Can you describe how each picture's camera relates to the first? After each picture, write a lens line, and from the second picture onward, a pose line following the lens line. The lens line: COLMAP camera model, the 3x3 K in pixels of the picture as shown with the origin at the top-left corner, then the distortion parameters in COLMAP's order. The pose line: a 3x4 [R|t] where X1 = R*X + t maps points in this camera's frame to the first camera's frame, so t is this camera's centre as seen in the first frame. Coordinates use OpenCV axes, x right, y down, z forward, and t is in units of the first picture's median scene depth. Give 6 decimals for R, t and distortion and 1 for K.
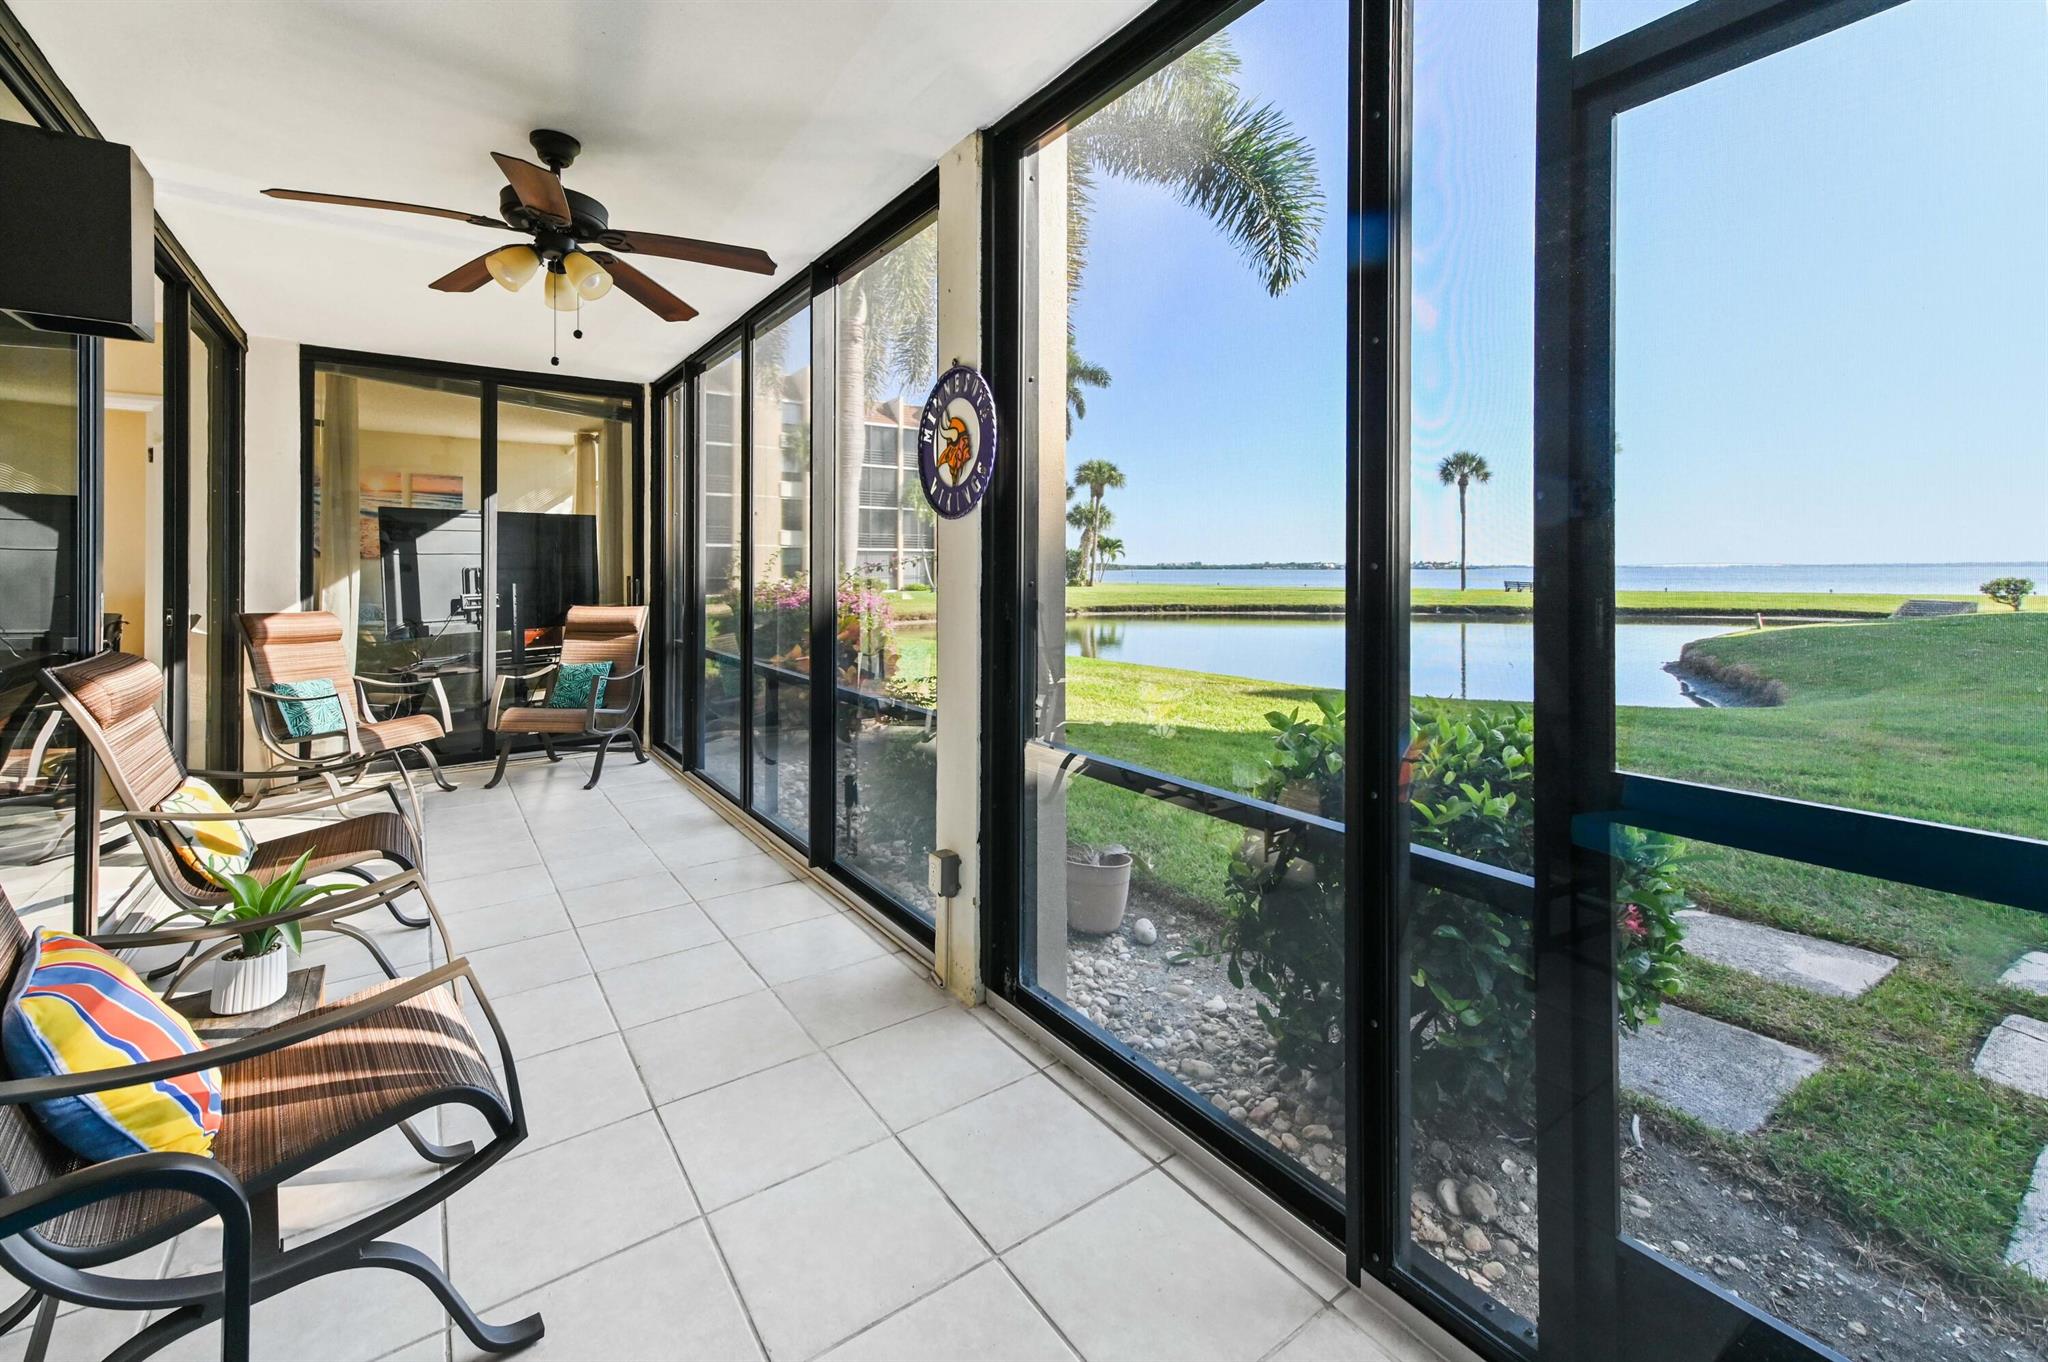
lens RADIAL K [[840.0, 0, 1021.5], [0, 840.0, 570.7], [0, 0, 1]] dist [0.009312, 0.000090]
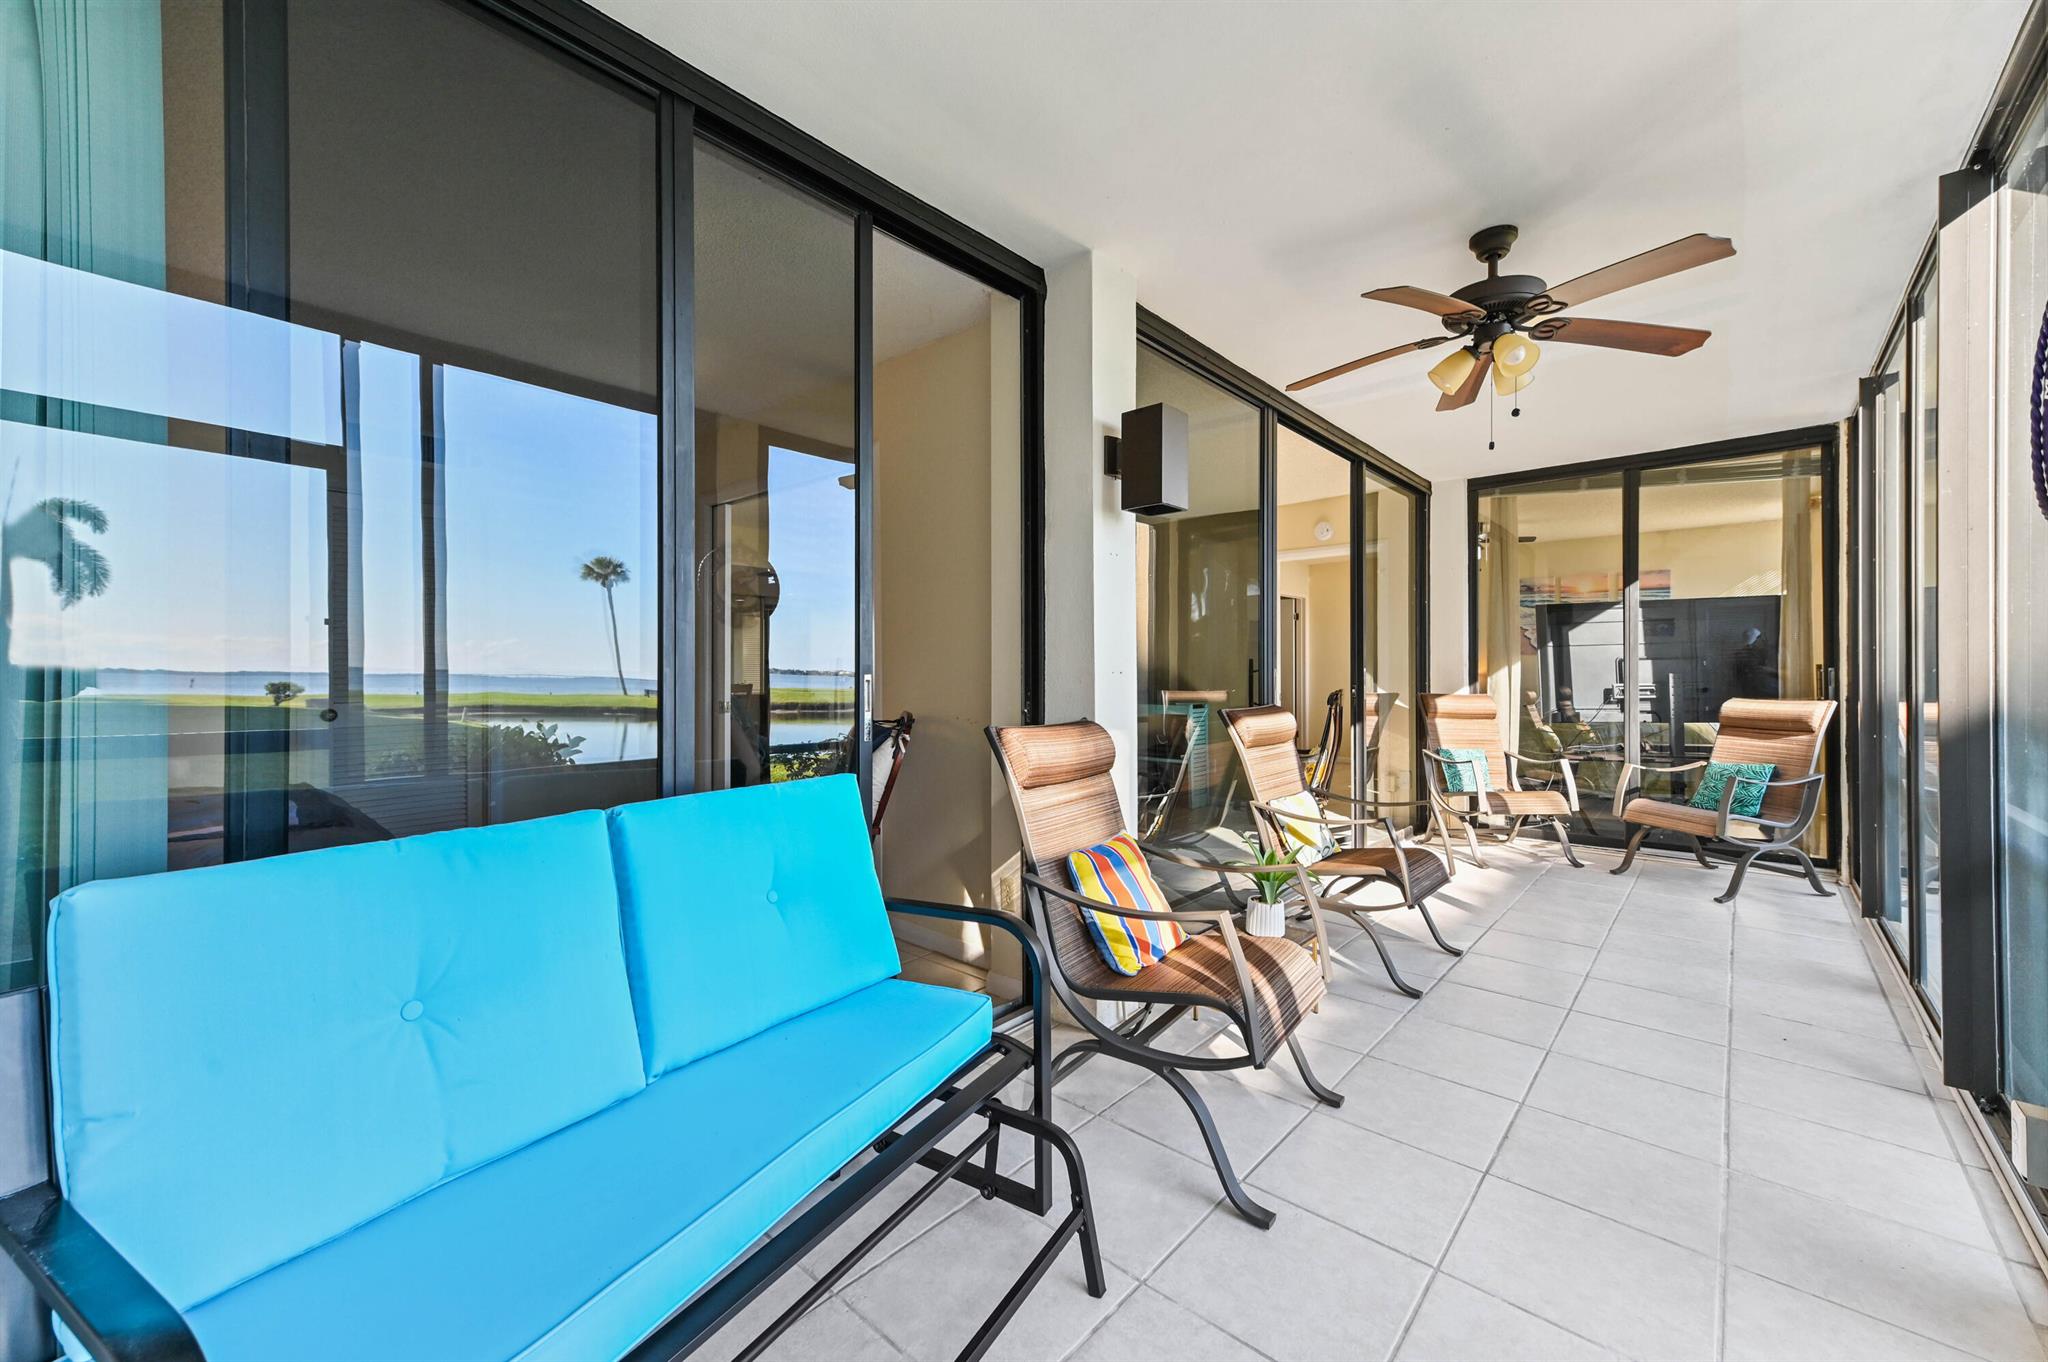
lens RADIAL K [[801.1, 0, 1024.7], [0, 801.1, 672.0], [0, 0, 1]] dist [0.000689, 0.000058]
pose [[0.223724, -0.004031, -0.974644, 0.137994], [0.002253, 0.999991, -0.003618, 0.017492], [0.974650, -0.001387, 0.223731, 0.096330]]
